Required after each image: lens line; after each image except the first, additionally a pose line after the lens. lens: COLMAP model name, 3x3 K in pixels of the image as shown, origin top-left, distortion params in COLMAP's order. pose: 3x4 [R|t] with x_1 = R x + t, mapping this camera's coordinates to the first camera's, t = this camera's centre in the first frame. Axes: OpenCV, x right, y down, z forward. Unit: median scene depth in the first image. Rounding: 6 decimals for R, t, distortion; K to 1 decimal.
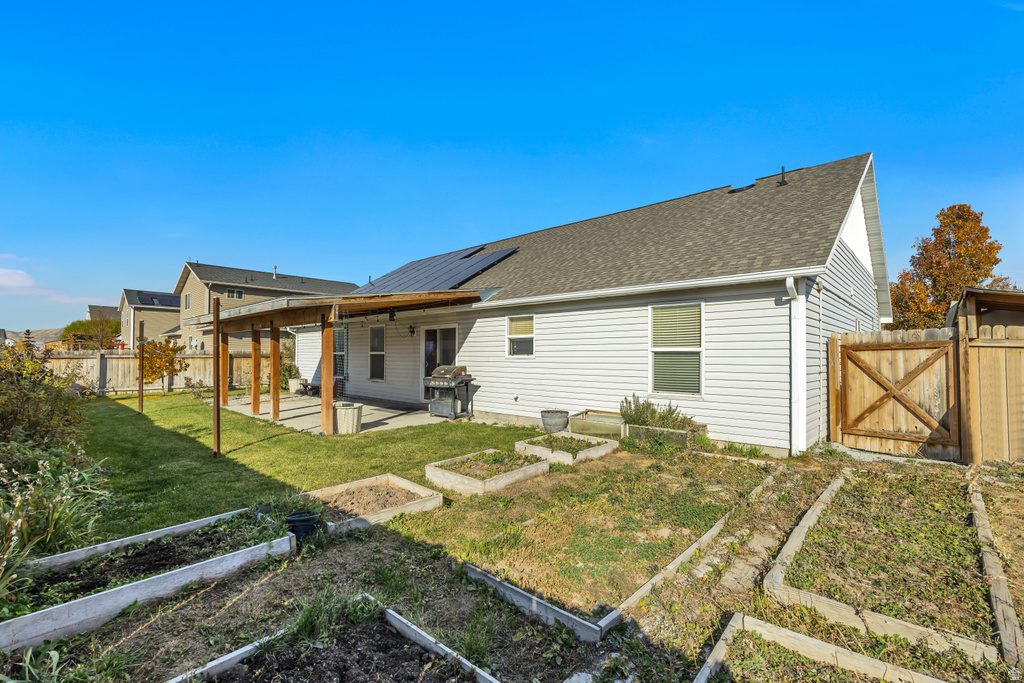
lens RADIAL K [[473.4, 0, 512.0], [0, 473.4, 341.5], [0, 0, 1]] dist [-0.000208, -0.000153]
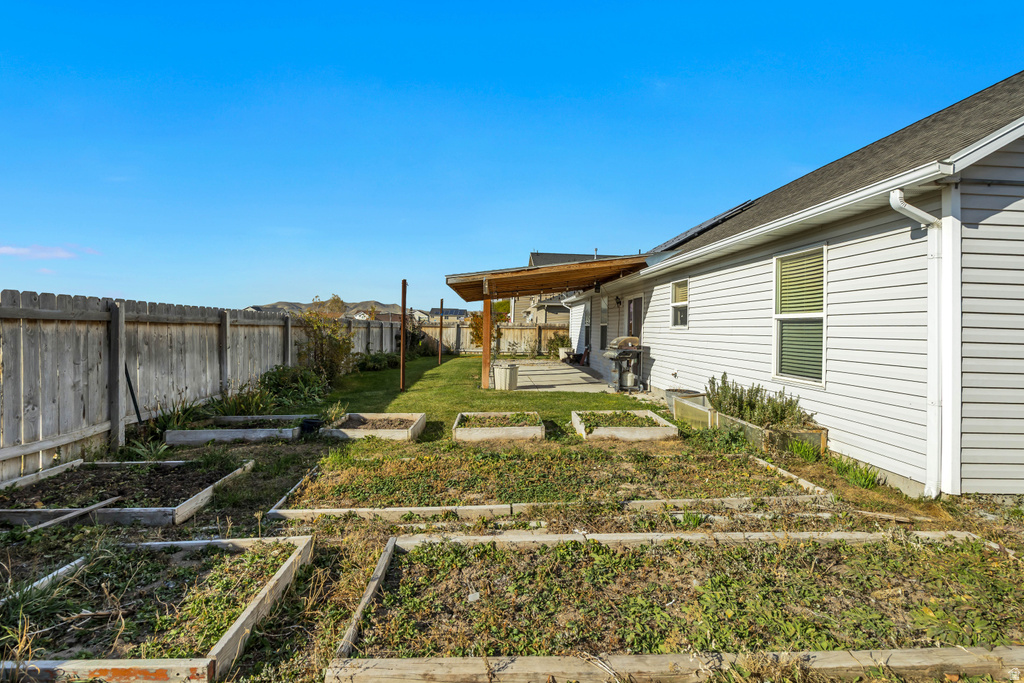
lens RADIAL K [[473.4, 0, 512.0], [0, 473.4, 341.5], [0, 0, 1]] dist [-0.000208, -0.000153]
pose [[0.731177, 0.033503, -0.681365, 0.473931], [0.000221, 0.998782, 0.049348, 0.017710], [0.682188, -0.036232, 0.730278, 0.175567]]
